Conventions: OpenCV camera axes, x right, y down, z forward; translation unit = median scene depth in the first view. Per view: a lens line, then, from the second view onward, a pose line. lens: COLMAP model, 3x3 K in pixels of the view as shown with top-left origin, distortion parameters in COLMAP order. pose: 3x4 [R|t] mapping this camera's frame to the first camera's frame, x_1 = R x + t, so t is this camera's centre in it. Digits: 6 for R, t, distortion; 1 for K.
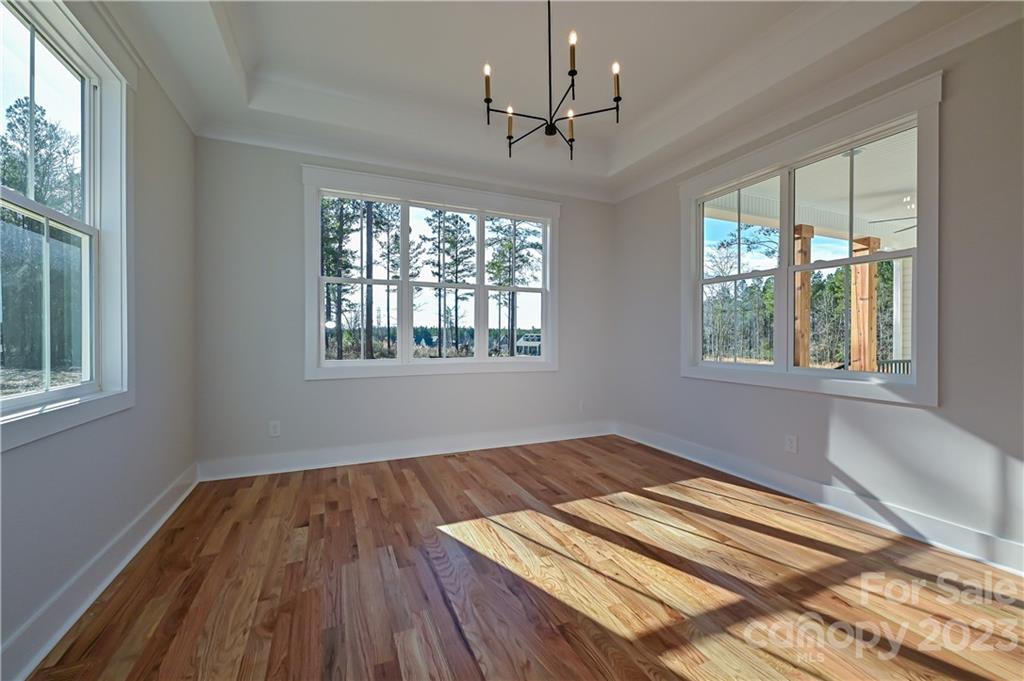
lens RADIAL K [[412.6, 0, 515.1], [0, 412.6, 338.7], [0, 0, 1]] dist [0.001649, 0.001160]
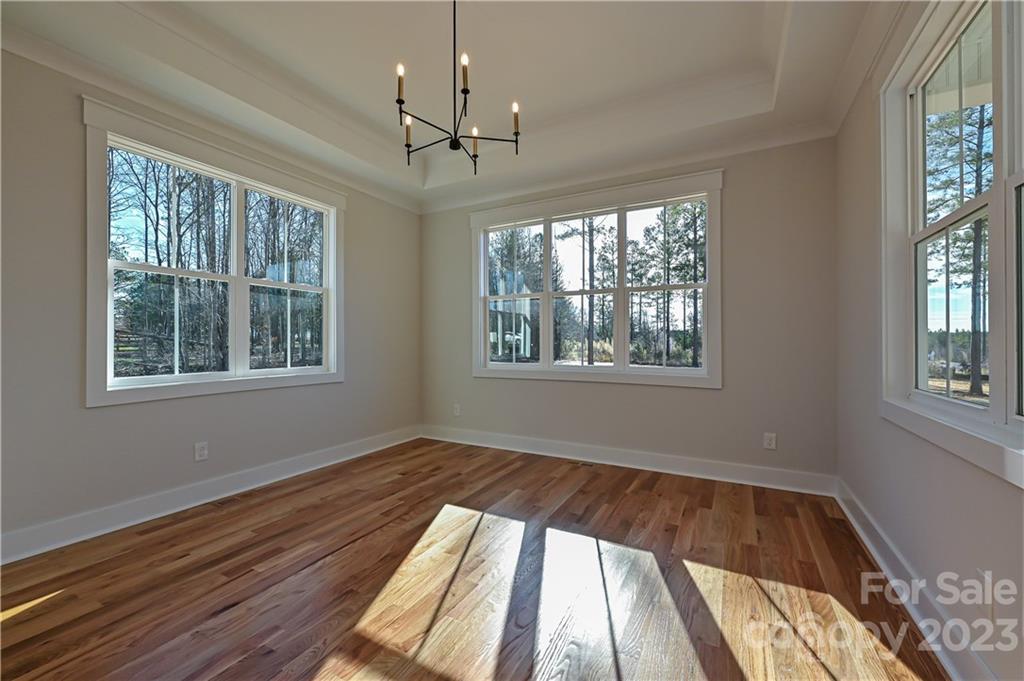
lens RADIAL K [[412.6, 0, 509.9], [0, 412.6, 341.0], [0, 0, 1]] dist [0.001649, 0.001160]
pose [[0.609000, -0.004207, -0.793159, 0.637990], [-0.006037, 0.999932, -0.009939, -0.000299], [0.793147, 0.010841, 0.608934, 0.308296]]
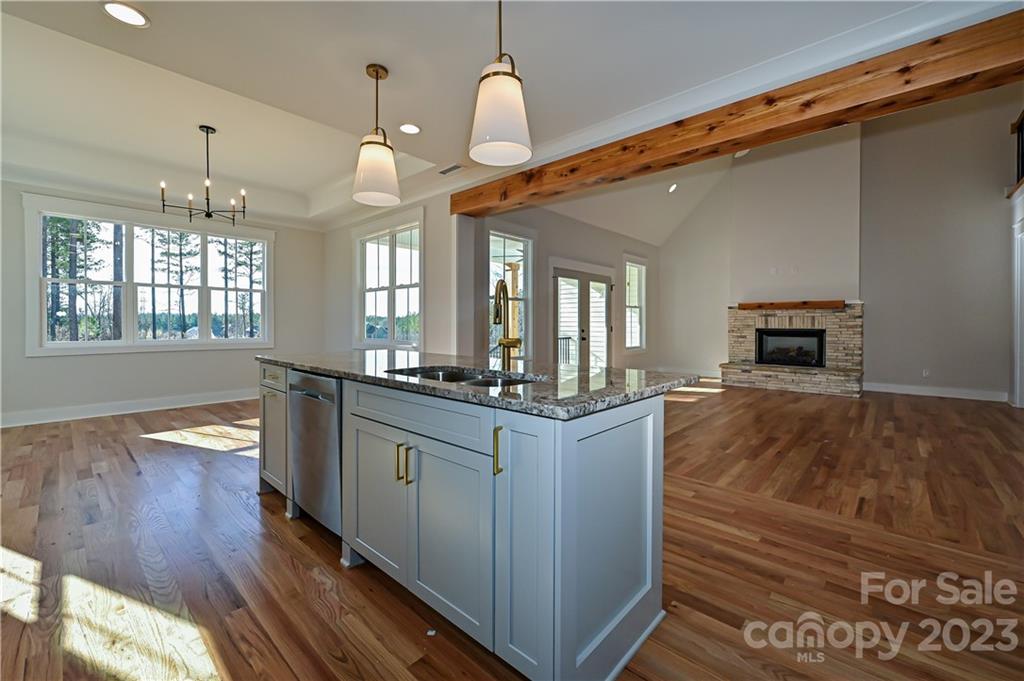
lens RADIAL K [[412.6, 0, 506.5], [0, 412.6, 326.0], [0, 0, 1]] dist [0.001649, 0.001160]
pose [[0.919581, 0.000683, 0.392899, 0.387460], [0.001360, 0.999987, -0.004919, 0.009699], [-0.392897, 0.005058, 0.919569, -0.833893]]
